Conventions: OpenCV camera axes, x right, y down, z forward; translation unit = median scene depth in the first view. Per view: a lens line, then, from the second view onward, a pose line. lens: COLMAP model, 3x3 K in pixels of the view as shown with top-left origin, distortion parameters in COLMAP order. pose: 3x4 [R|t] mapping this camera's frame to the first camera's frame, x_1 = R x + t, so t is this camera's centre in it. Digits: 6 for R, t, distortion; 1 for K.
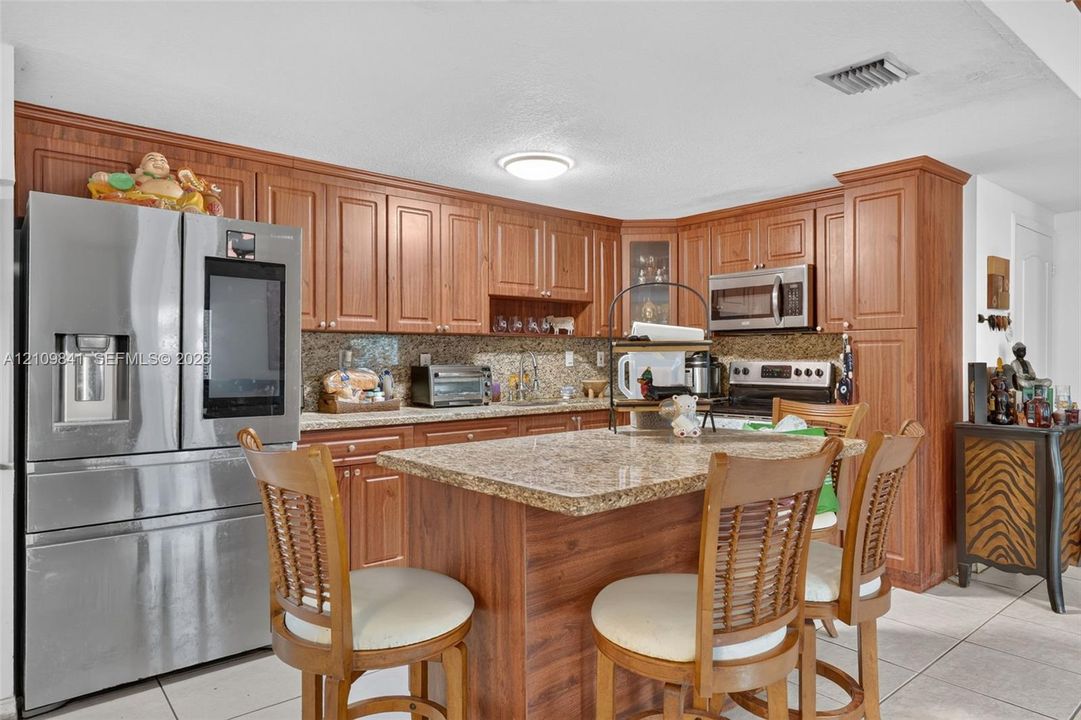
lens RADIAL K [[617.8, 0, 570.7], [0, 617.8, 357.0], [0, 0, 1]] dist [0.001197, 0.001088]
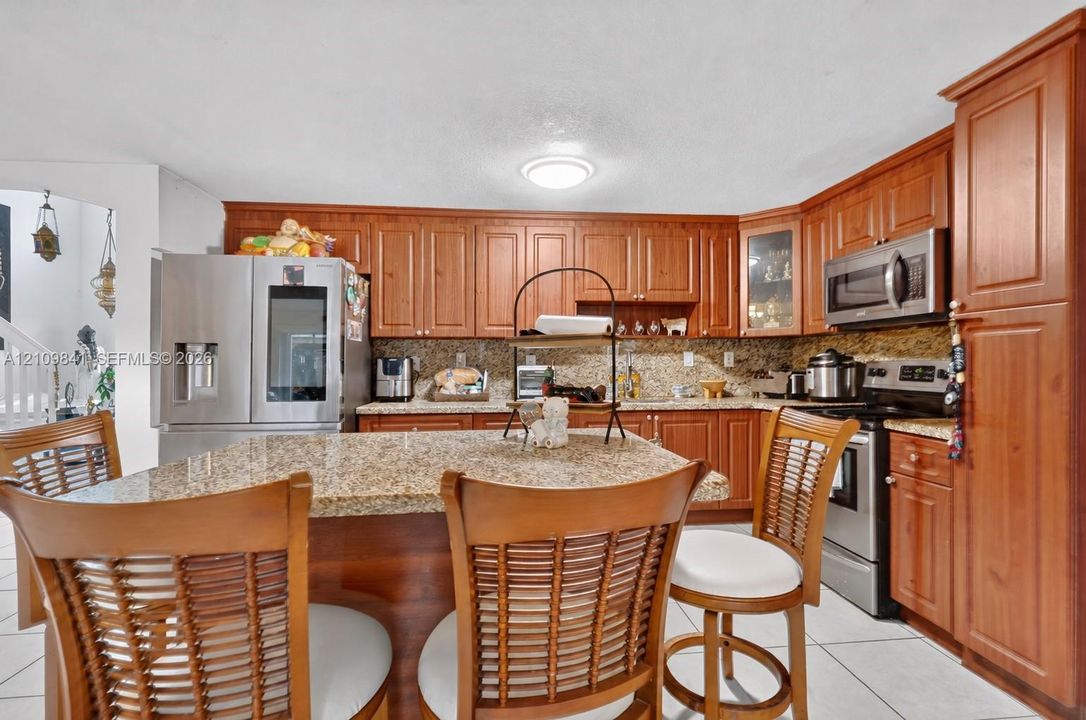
lens RADIAL K [[476.1, 0, 566.6], [0, 476.1, 365.1], [0, 0, 1]] dist [-0.000728, 0.000272]
pose [[0.831917, 0.000870, -0.554900, 0.321834], [0.005129, 0.999944, 0.009258, 0.006258], [0.554877, -0.010548, 0.831866, 0.267469]]
